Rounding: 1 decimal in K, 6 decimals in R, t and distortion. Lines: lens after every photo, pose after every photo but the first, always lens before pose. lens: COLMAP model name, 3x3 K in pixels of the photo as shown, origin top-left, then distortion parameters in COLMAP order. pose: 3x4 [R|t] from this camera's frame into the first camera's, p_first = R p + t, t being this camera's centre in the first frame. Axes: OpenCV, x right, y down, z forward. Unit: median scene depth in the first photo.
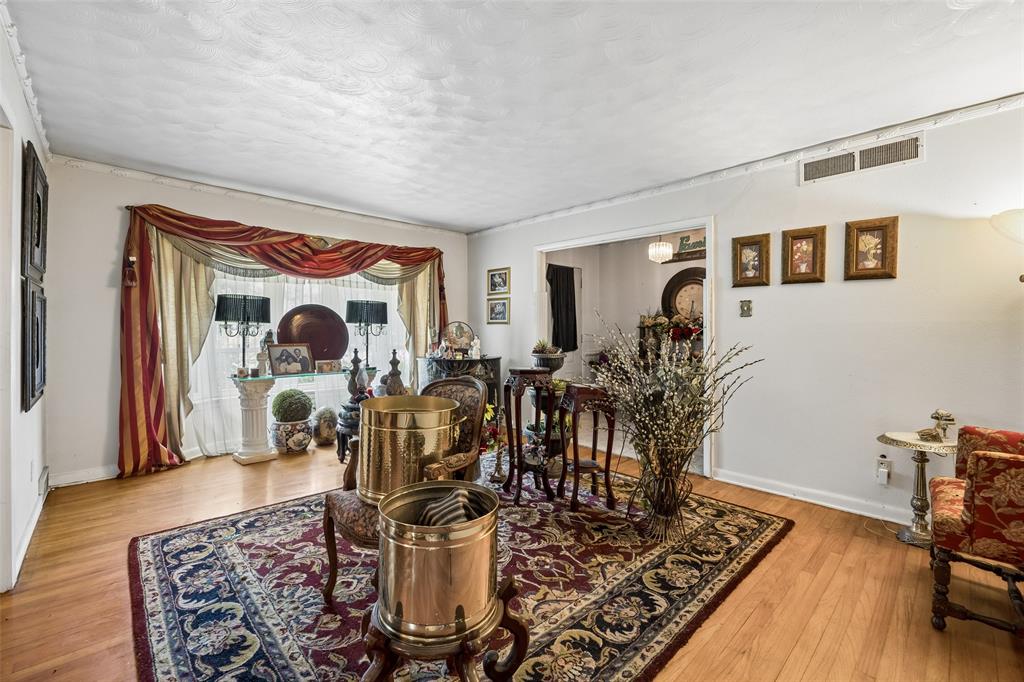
lens RADIAL K [[440.8, 0, 514.4], [0, 440.8, 334.8], [0, 0, 1]] dist [-0.001023, -0.000072]
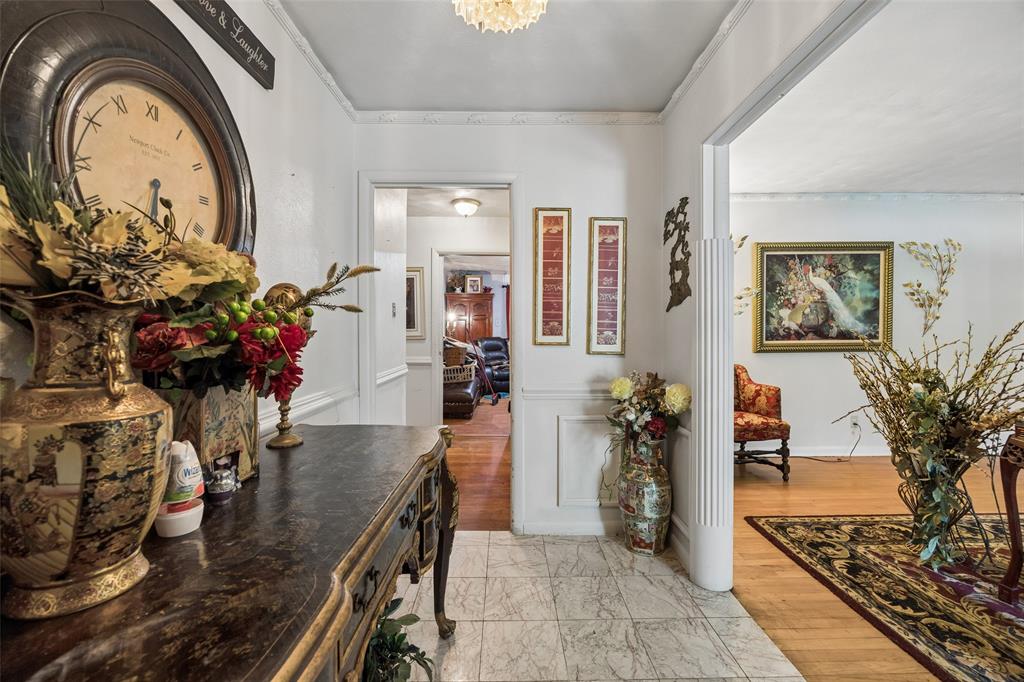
lens RADIAL K [[430.8, 0, 514.9], [0, 430.8, 332.6], [0, 0, 1]] dist [-0.004460, -0.000766]
pose [[-0.728964, -0.001726, 0.684550, 0.388450], [0.006483, 0.999935, 0.009425, -0.020363], [-0.684521, 0.011308, -0.728905, 2.376077]]
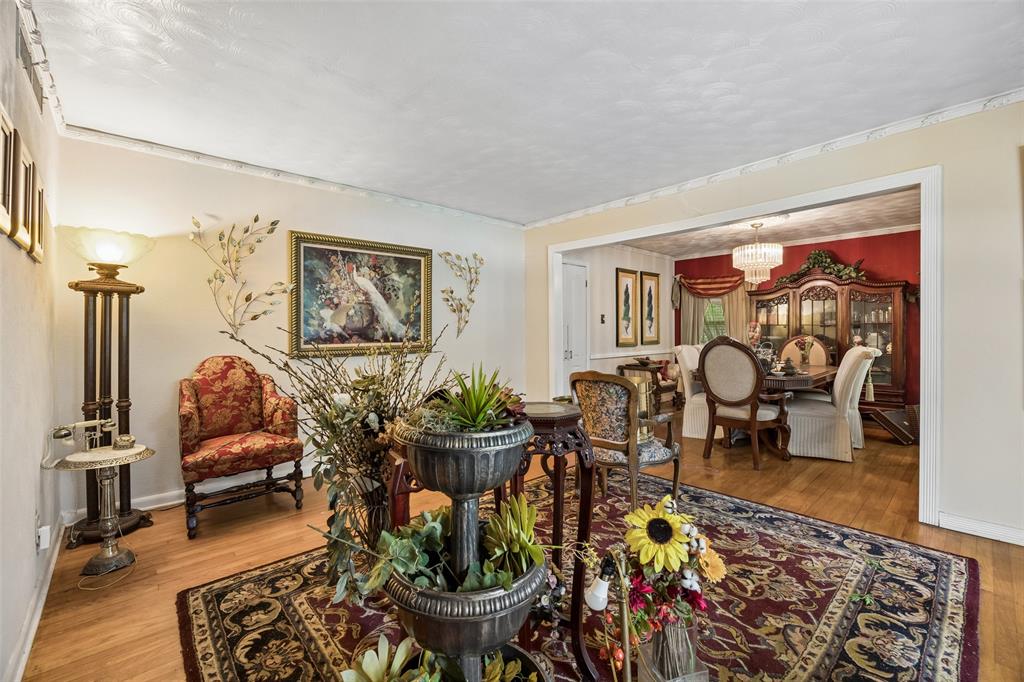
lens RADIAL K [[430.8, 0, 509.5], [0, 430.8, 336.5], [0, 0, 1]] dist [-0.004460, -0.000766]
pose [[-0.999154, 0.000824, 0.041105, 0.060982], [0.001468, 0.999877, 0.015617, -0.016473], [-0.041088, 0.015664, -0.999033, 1.916881]]
